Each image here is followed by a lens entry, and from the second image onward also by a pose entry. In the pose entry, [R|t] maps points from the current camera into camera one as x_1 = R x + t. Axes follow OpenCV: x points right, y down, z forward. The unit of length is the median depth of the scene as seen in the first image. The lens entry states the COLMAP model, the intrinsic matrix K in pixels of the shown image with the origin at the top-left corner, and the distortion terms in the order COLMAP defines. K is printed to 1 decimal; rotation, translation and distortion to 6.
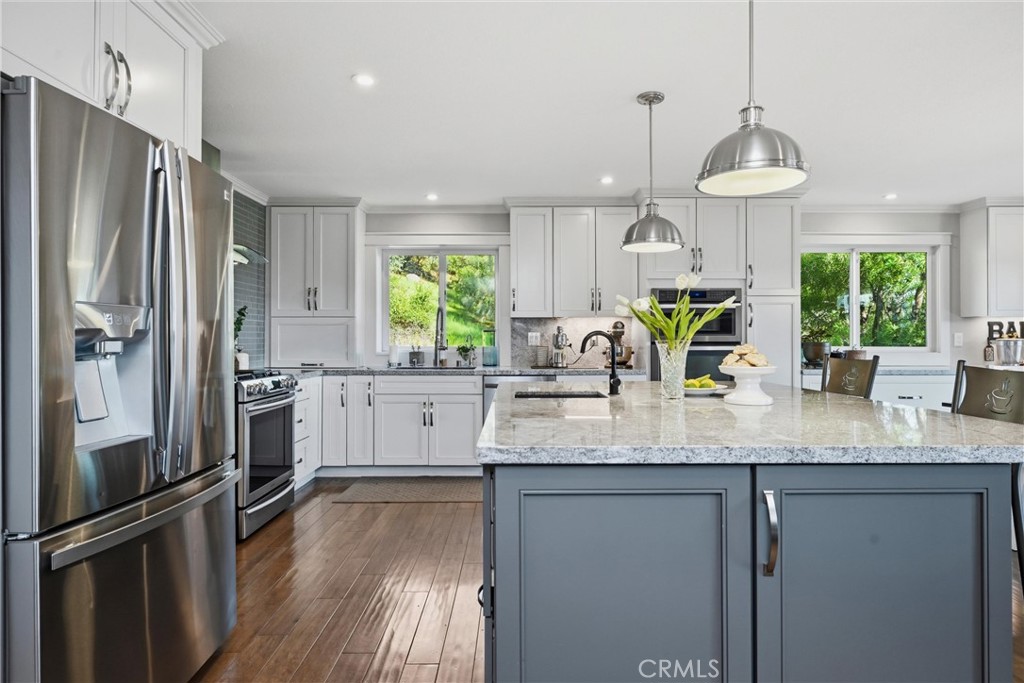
lens RADIAL K [[553.2, 0, 509.9], [0, 553.2, 339.4], [0, 0, 1]] dist [-0.007545, -0.000079]
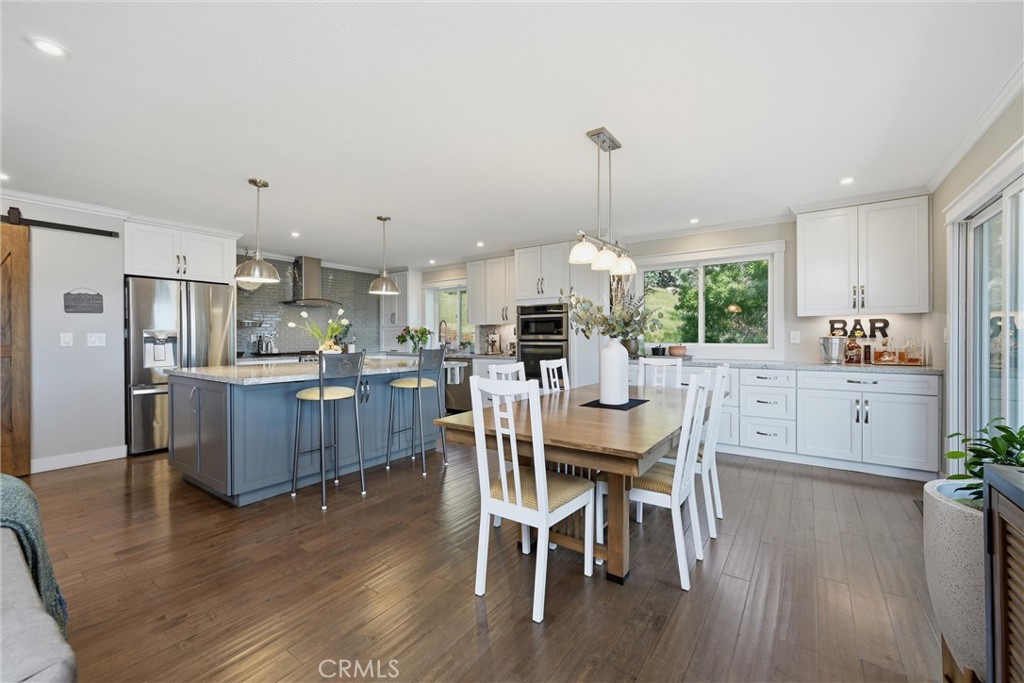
lens RADIAL K [[422.2, 0, 505.2], [0, 422.2, 337.1], [0, 0, 1]] dist [-0.000219, 0.000121]
pose [[0.806046, -0.003051, -0.591845, 0.848573], [0.002577, 0.999995, -0.001647, -0.000294], [0.591847, -0.000198, 0.806050, -0.001927]]
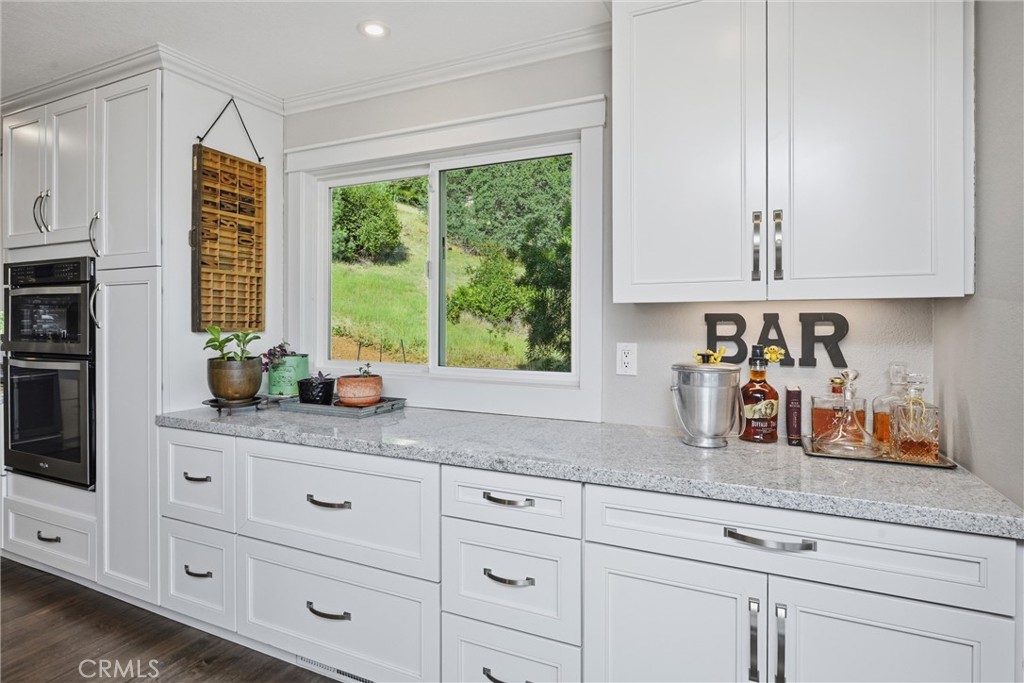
lens RADIAL K [[553.2, 0, 508.8], [0, 553.2, 321.0], [0, 0, 1]] dist [-0.007545, -0.000079]
pose [[0.906717, 0.002382, -0.421733, 0.907541], [-0.002942, 0.999995, -0.000677, -0.026378], [0.421730, 0.001854, 0.906720, 0.605468]]
